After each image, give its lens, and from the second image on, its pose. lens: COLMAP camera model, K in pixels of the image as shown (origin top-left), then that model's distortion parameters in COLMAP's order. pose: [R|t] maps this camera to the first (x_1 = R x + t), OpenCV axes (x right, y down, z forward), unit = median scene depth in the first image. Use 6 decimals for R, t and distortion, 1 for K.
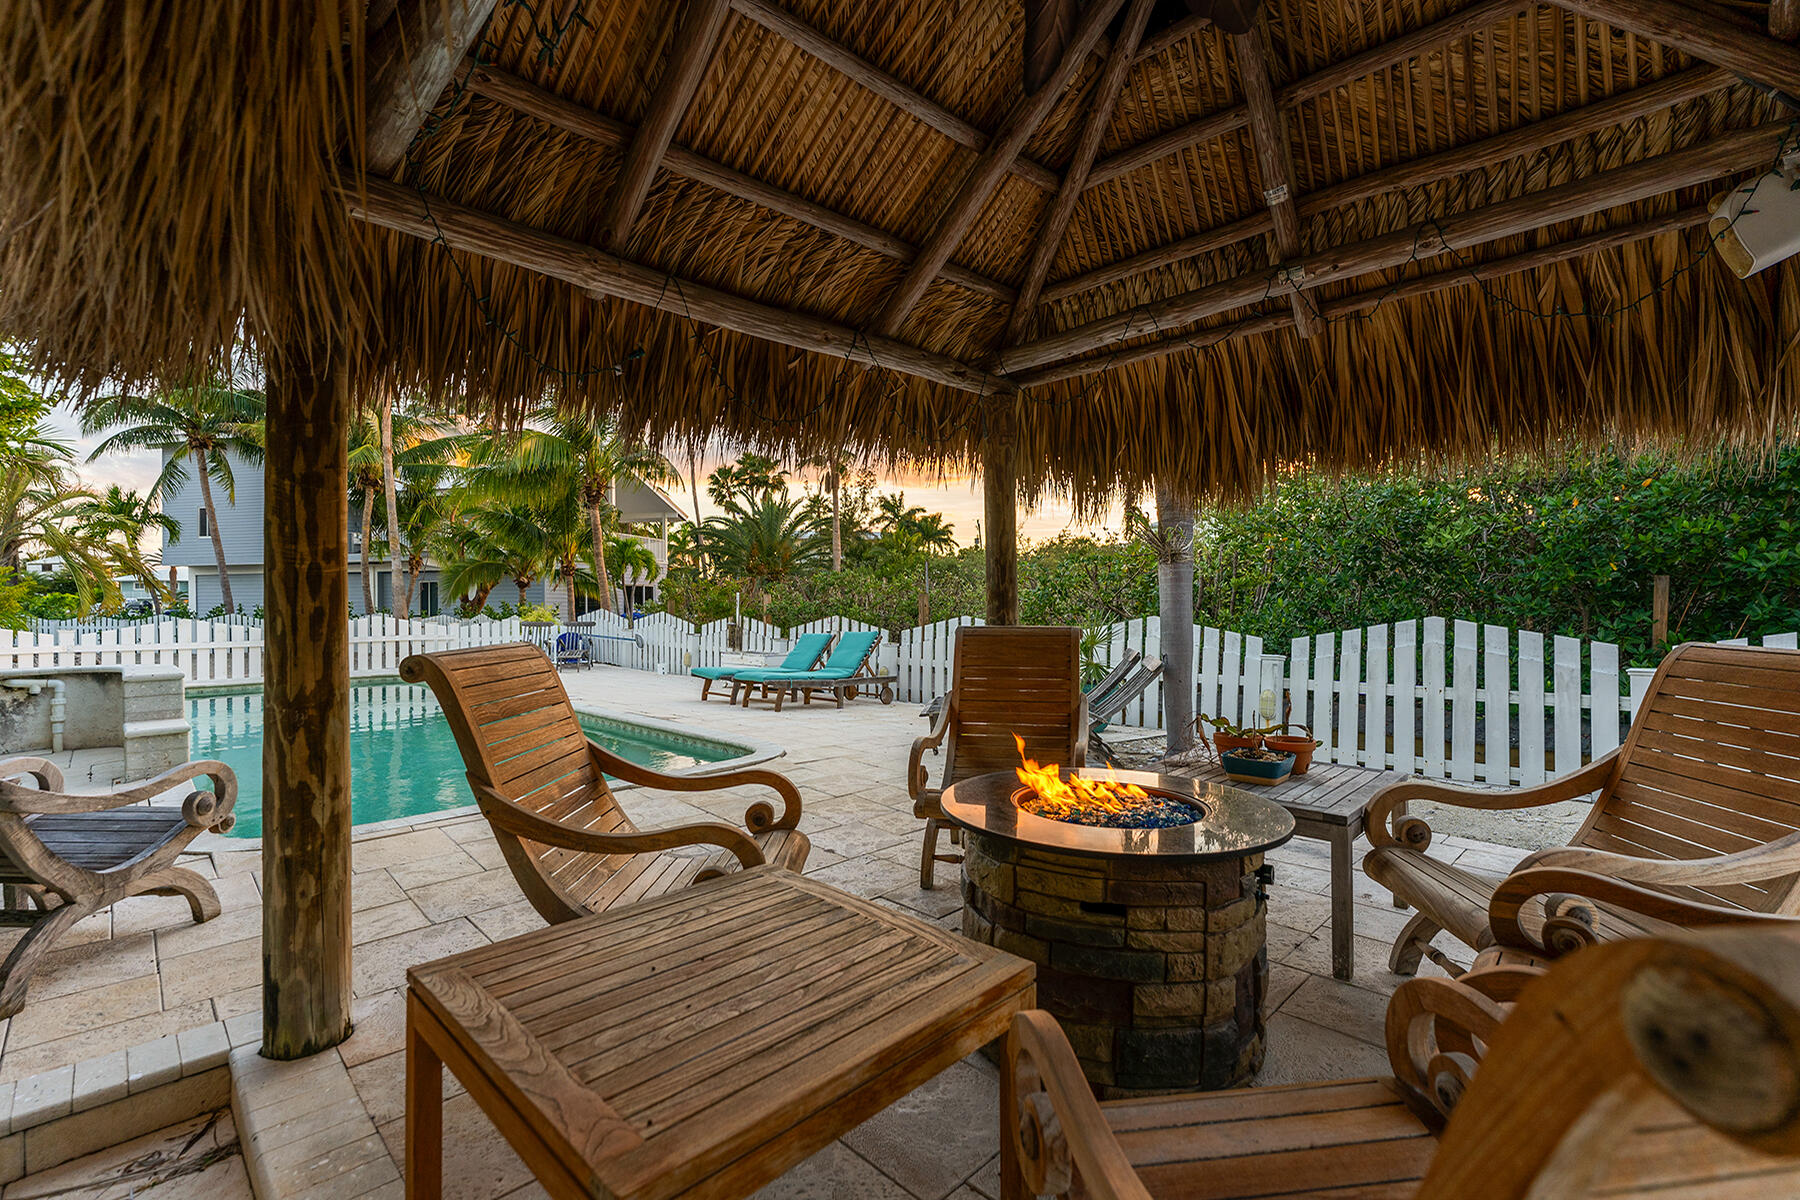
lens RADIAL K [[770.6, 0, 896.6], [0, 770.6, 599.6], [0, 0, 1]] dist [0.011127, 0.000667]
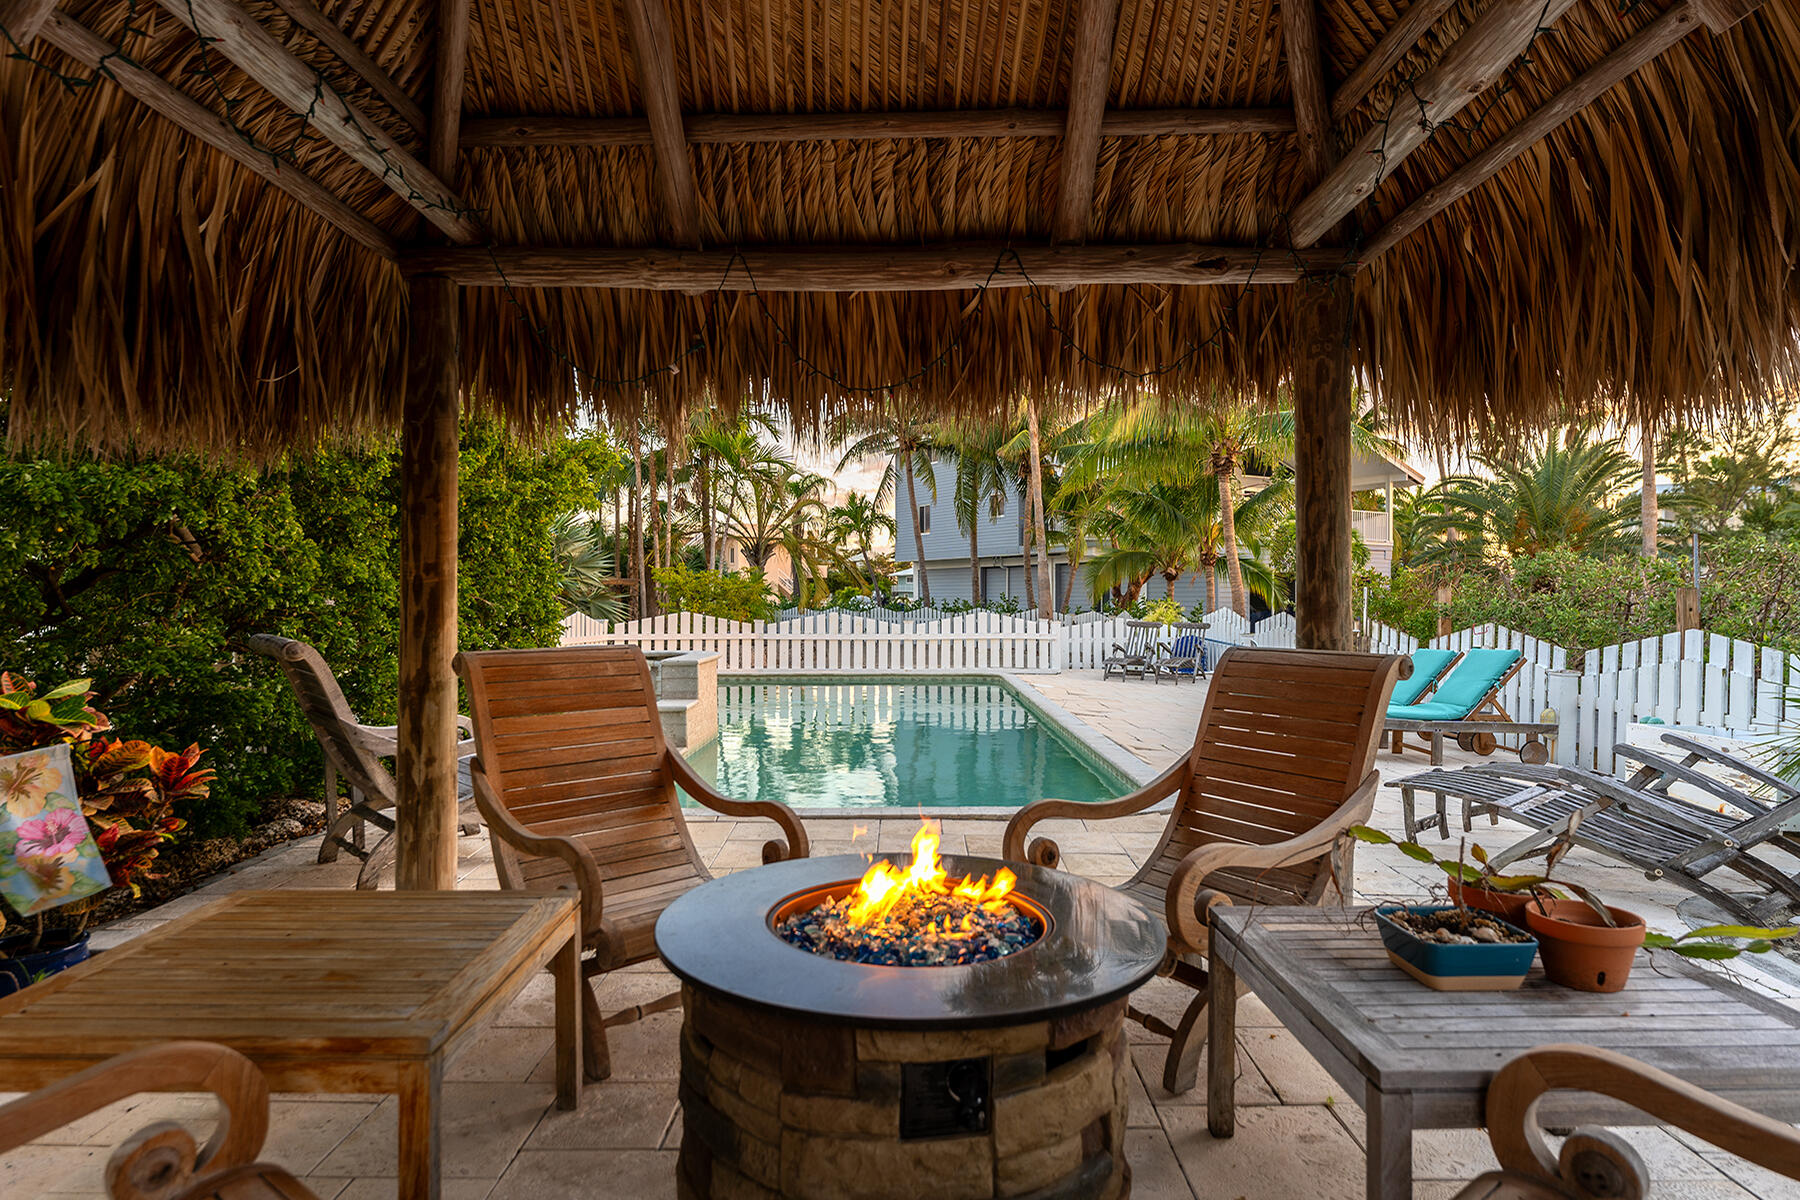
lens RADIAL K [[994.4, 0, 905.9], [0, 994.4, 596.9], [0, 0, 1]] dist [0.015955, -0.000024]
pose [[0.724213, 0.004076, -0.689564, 0.178067], [-0.002110, 0.999991, 0.003695, -0.003746], [0.689573, -0.001221, 0.724215, 0.073155]]
